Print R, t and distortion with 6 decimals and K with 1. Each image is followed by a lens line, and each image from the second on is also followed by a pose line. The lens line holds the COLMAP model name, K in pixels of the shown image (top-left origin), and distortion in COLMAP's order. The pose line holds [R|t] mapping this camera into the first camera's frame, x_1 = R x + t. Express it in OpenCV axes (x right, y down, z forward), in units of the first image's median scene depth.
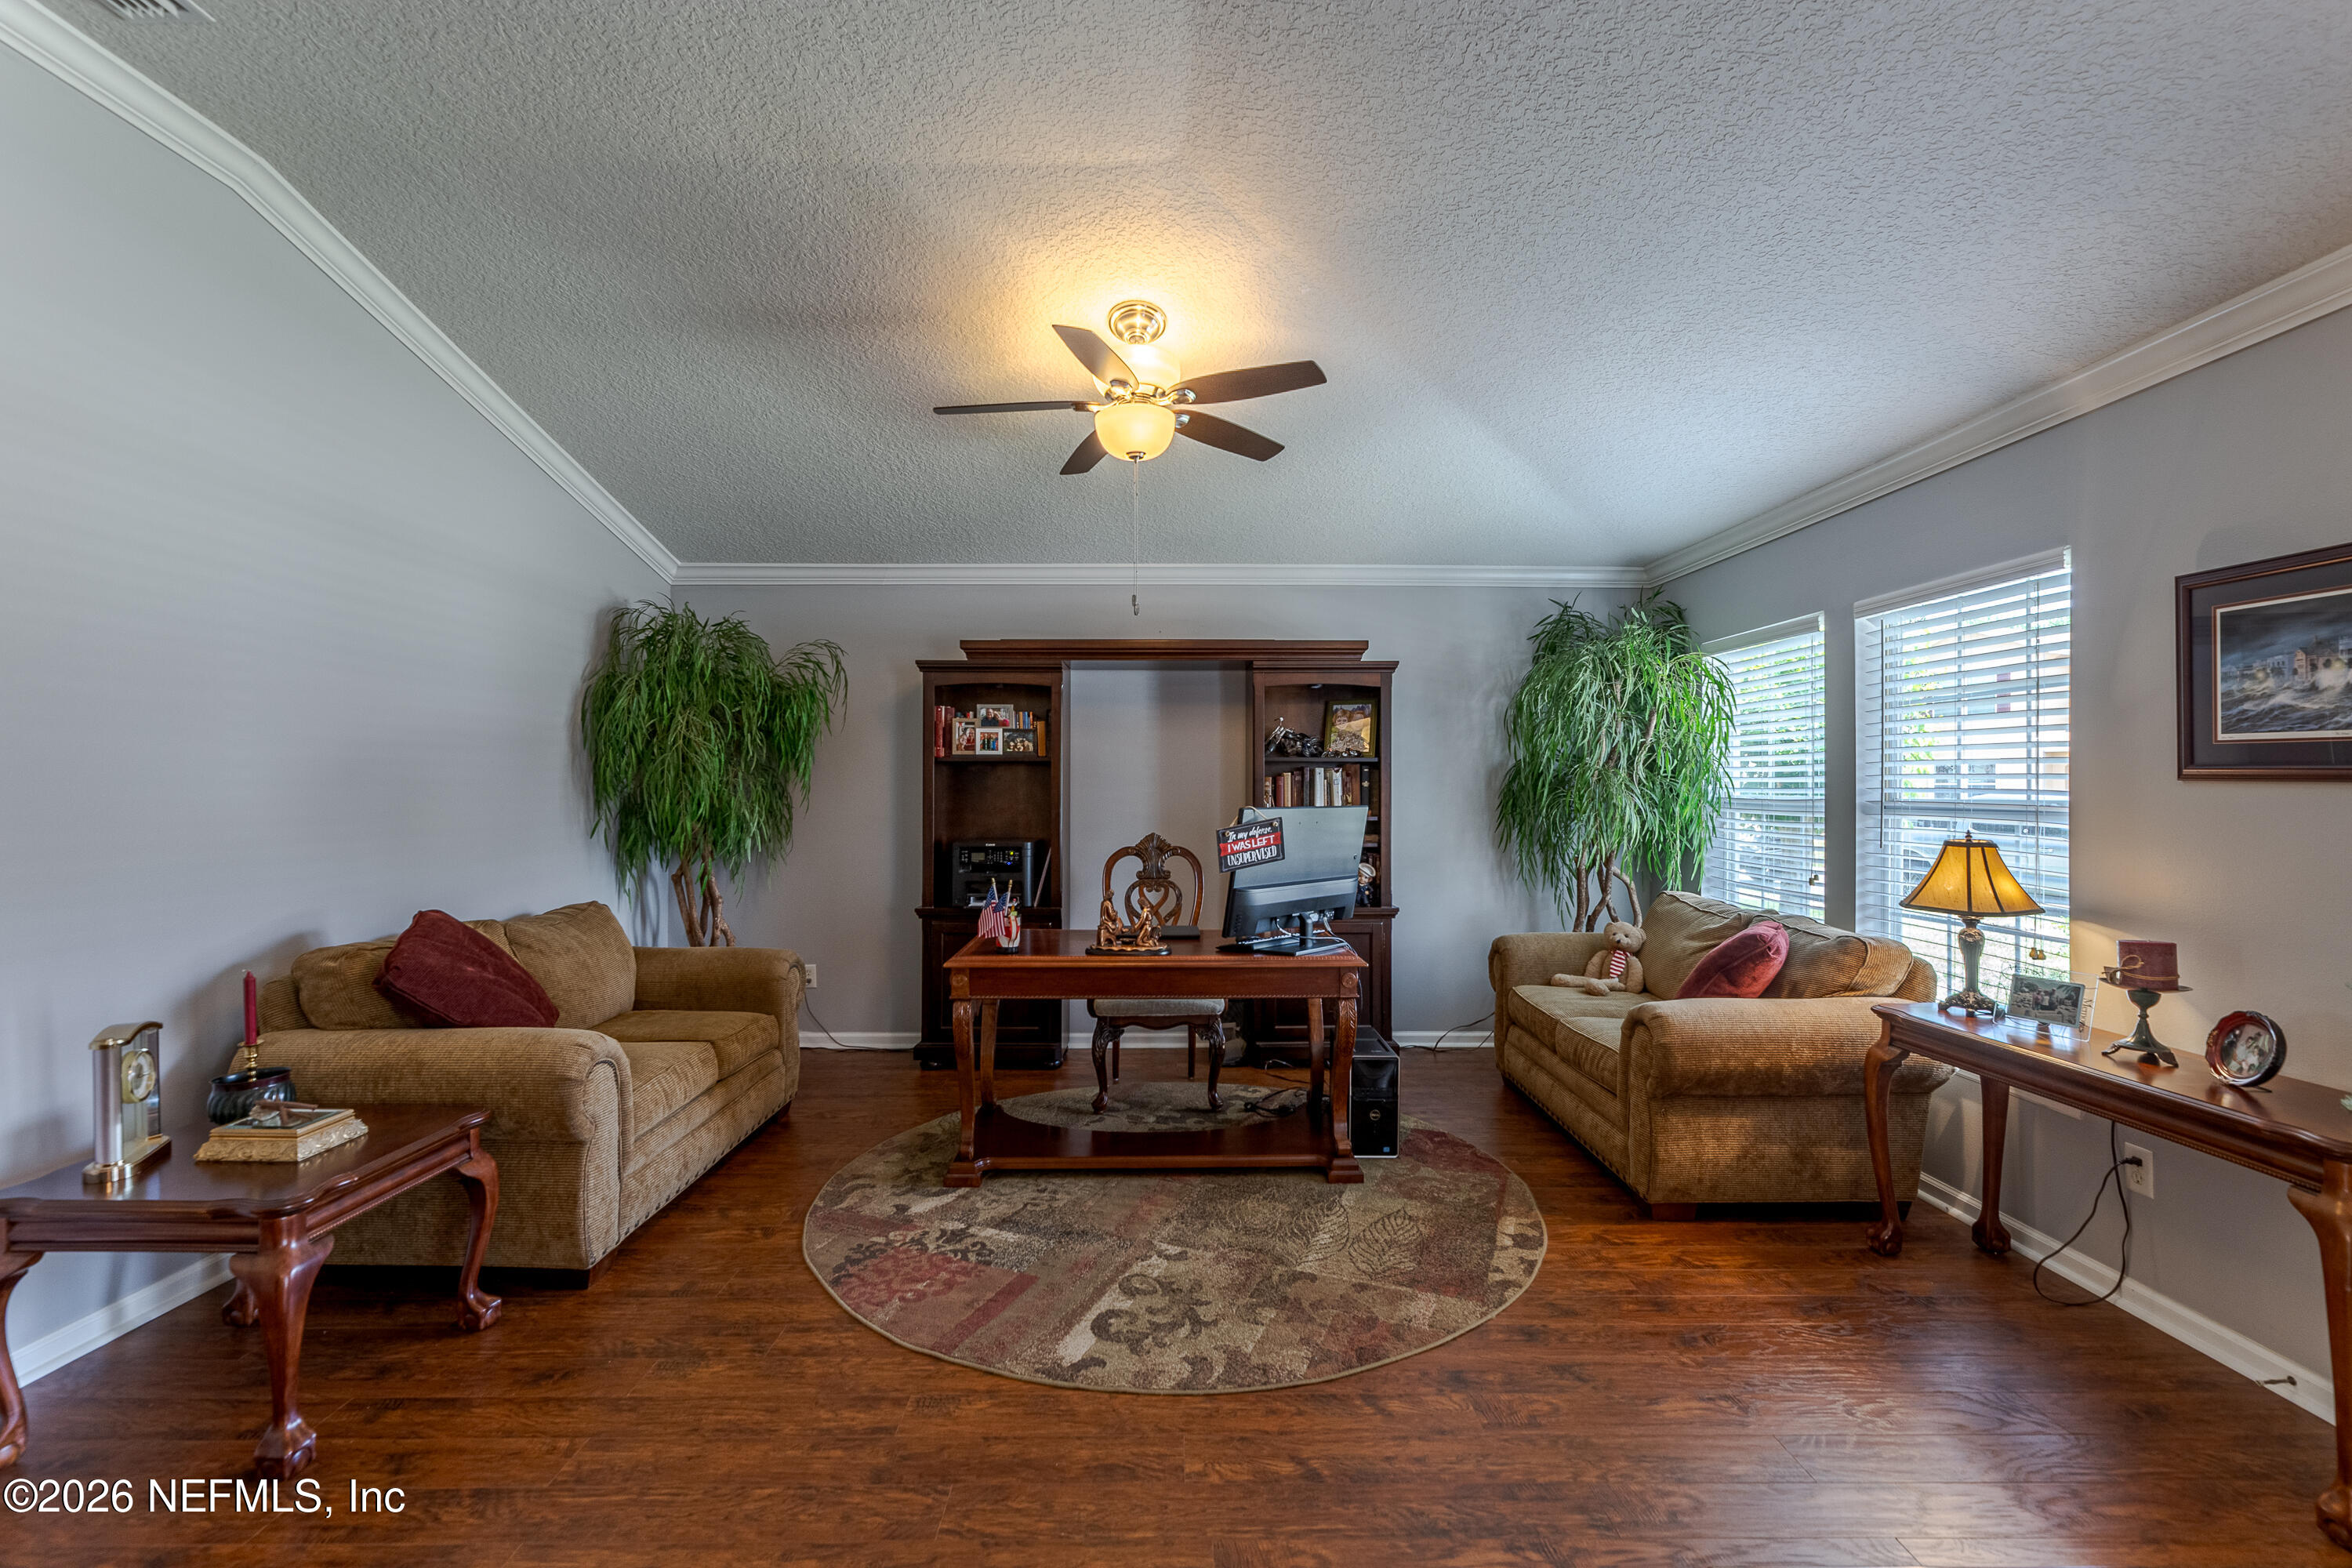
lens RADIAL K [[1015.1, 0, 1172.2], [0, 1015.1, 784.7], [0, 0, 1]] dist [-0.001791, 0.000301]
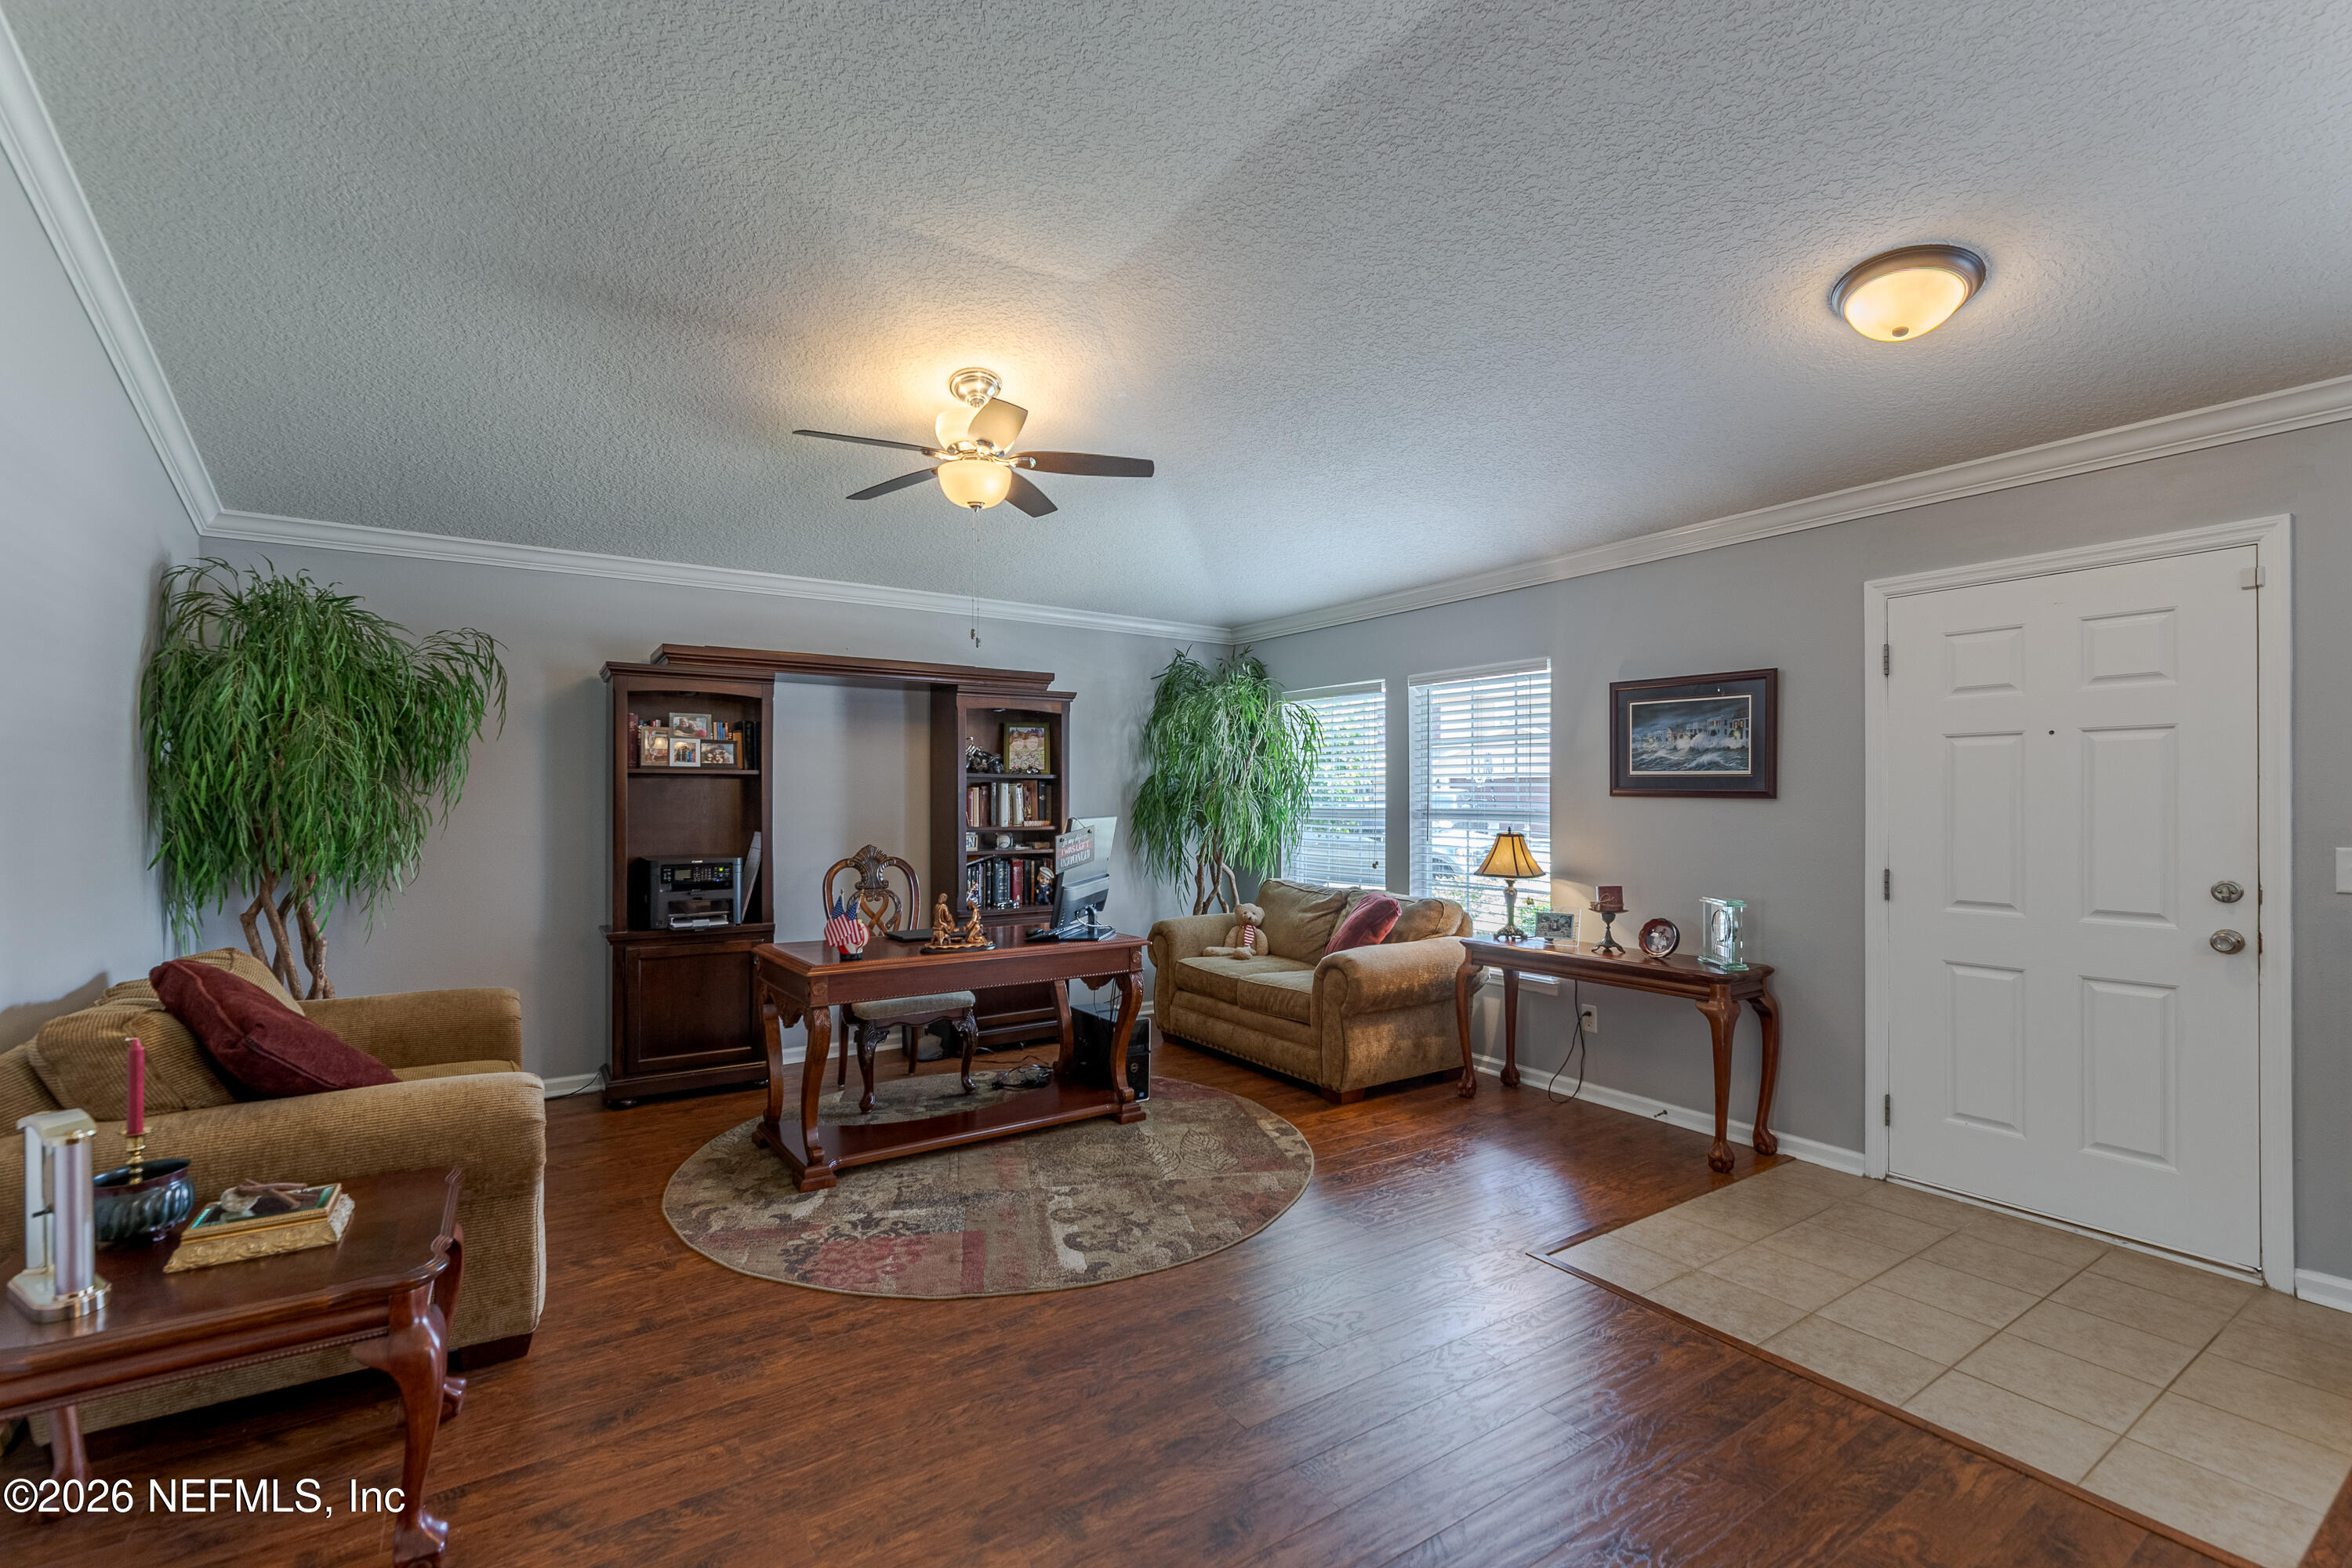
lens RADIAL K [[1015.1, 0, 1168.5], [0, 1015.1, 803.1], [0, 0, 1]] dist [-0.001791, 0.000301]
pose [[0.838201, -0.002169, 0.545358, -0.510303], [-0.000625, 0.999988, 0.004939, -0.000909], [-0.545362, -0.004481, 0.838189, -0.060929]]
